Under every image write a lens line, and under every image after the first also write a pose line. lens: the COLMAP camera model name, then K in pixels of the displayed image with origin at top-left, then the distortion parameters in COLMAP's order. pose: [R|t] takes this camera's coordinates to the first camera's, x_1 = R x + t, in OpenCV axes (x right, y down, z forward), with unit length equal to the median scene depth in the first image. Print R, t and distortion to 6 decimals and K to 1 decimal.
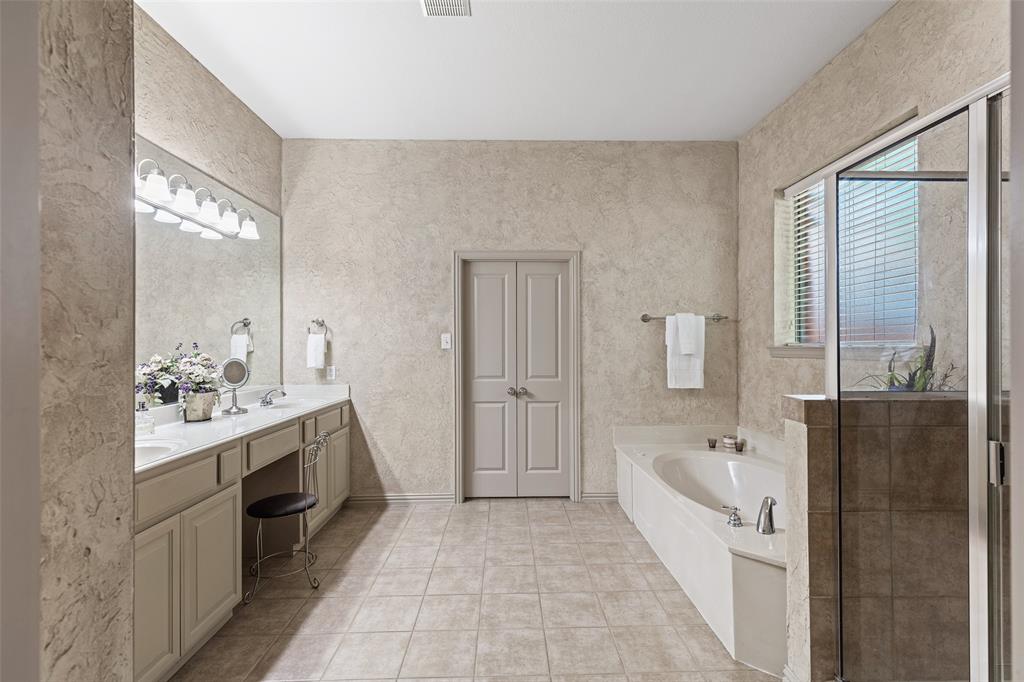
lens RADIAL K [[462.6, 0, 514.5], [0, 462.6, 346.9], [0, 0, 1]] dist [0.002529, 0.000243]
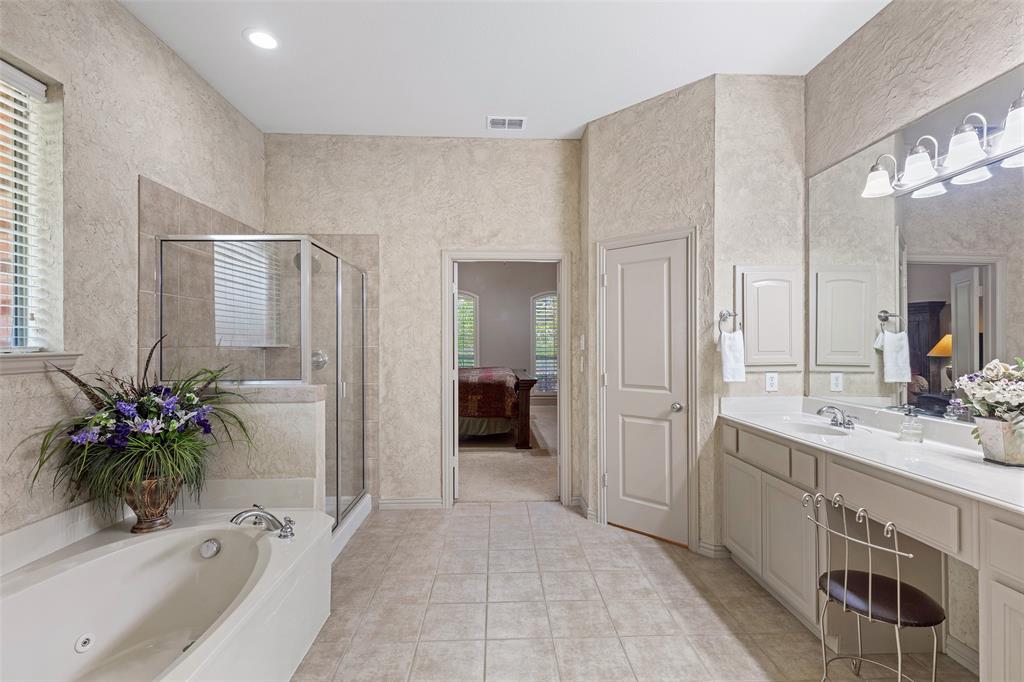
lens RADIAL K [[462.6, 0, 514.5], [0, 462.6, 346.9], [0, 0, 1]] dist [0.002529, 0.000243]
pose [[-0.999733, 0.007343, -0.021890, 0.019776], [0.007236, 0.999962, 0.004948, -0.011577], [0.021926, 0.004789, -0.999748, 2.042575]]
